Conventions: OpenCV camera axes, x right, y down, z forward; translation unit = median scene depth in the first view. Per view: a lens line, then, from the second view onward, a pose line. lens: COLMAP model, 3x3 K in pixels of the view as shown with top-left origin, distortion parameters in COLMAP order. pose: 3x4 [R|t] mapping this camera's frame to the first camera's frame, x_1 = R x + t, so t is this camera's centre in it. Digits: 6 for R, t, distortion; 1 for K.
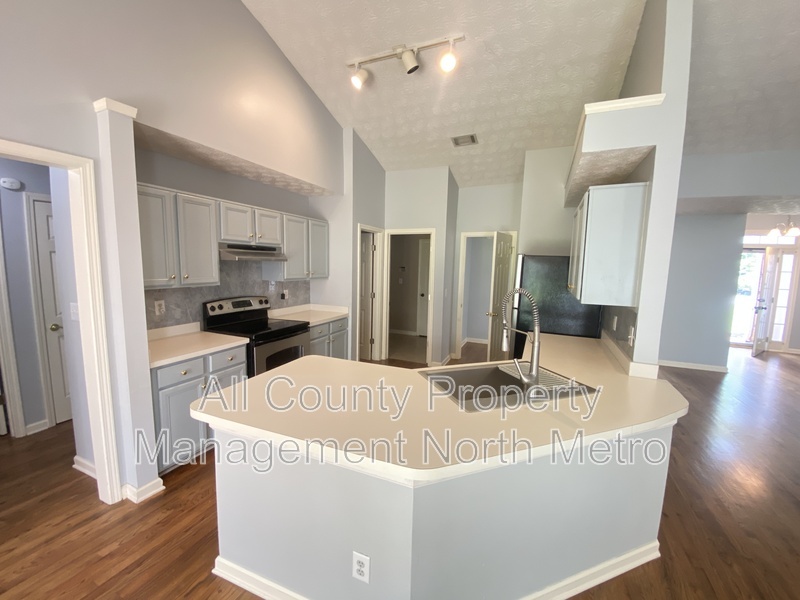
lens RADIAL K [[326.4, 0, 400.1], [0, 326.4, 300.6], [0, 0, 1]] dist [0.011702, -0.017089]
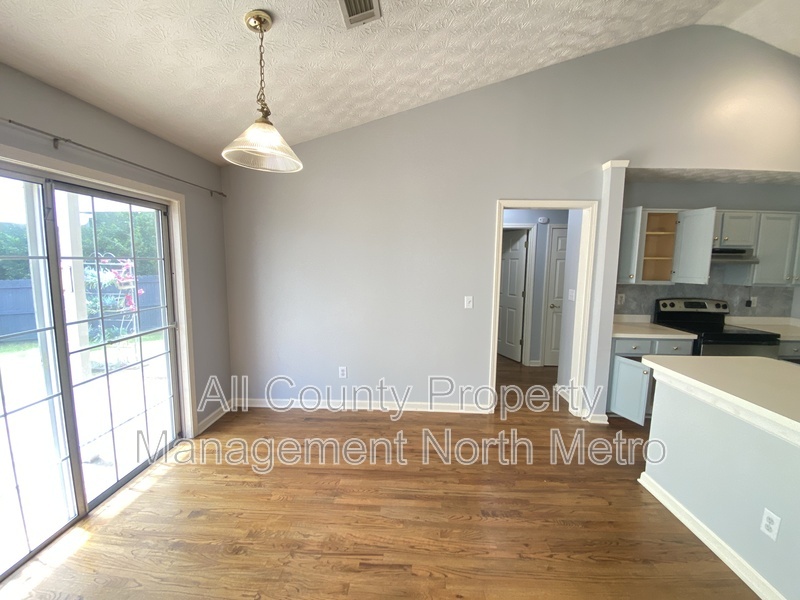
lens RADIAL K [[326.4, 0, 400.1], [0, 326.4, 300.6], [0, 0, 1]] dist [0.011702, -0.017089]
pose [[0.364246, 0.089306, -0.927011, 0.160437], [-0.111363, 0.992426, 0.051850, 0.054389], [0.924621, 0.084348, 0.371432, -0.304130]]
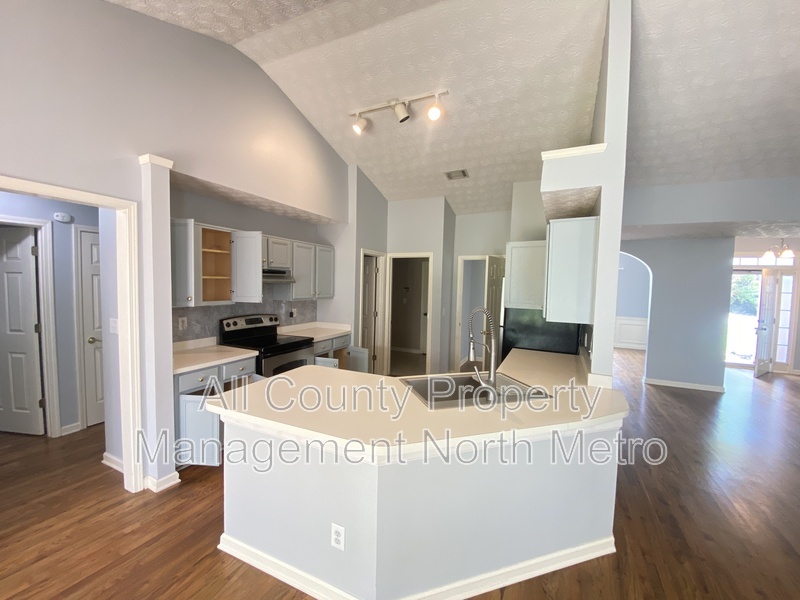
lens RADIAL K [[326.4, 0, 400.1], [0, 326.4, 300.6], [0, 0, 1]] dist [0.011702, -0.017089]
pose [[0.999129, 0.003111, -0.041622, 0.070013], [-0.005683, 0.998071, -0.061817, 0.007592], [0.041350, 0.062000, 0.997219, -0.111725]]
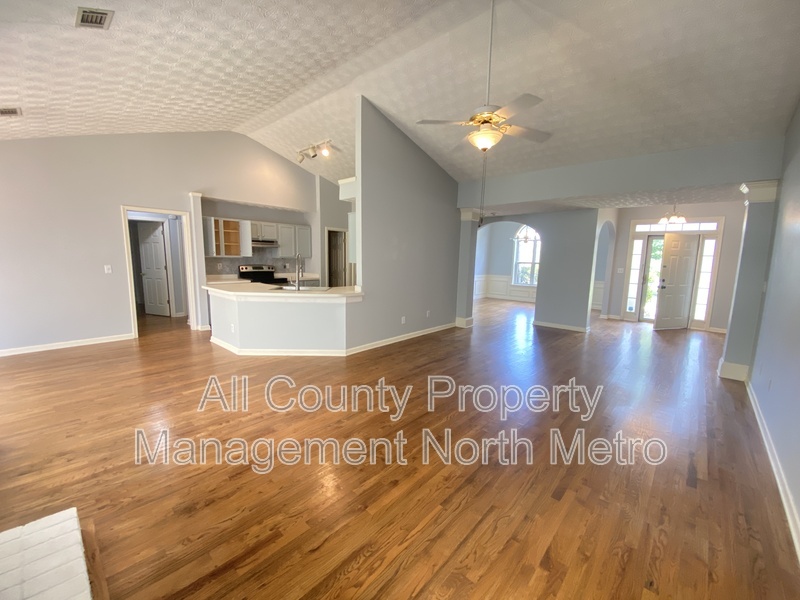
lens RADIAL K [[326.4, 0, 400.1], [0, 326.4, 300.6], [0, 0, 1]] dist [0.011702, -0.017089]
pose [[0.944557, 0.042497, -0.325586, 1.231713], [-0.038560, 0.999084, 0.018538, 0.167148], [0.326076, -0.004956, 0.945331, -0.793976]]
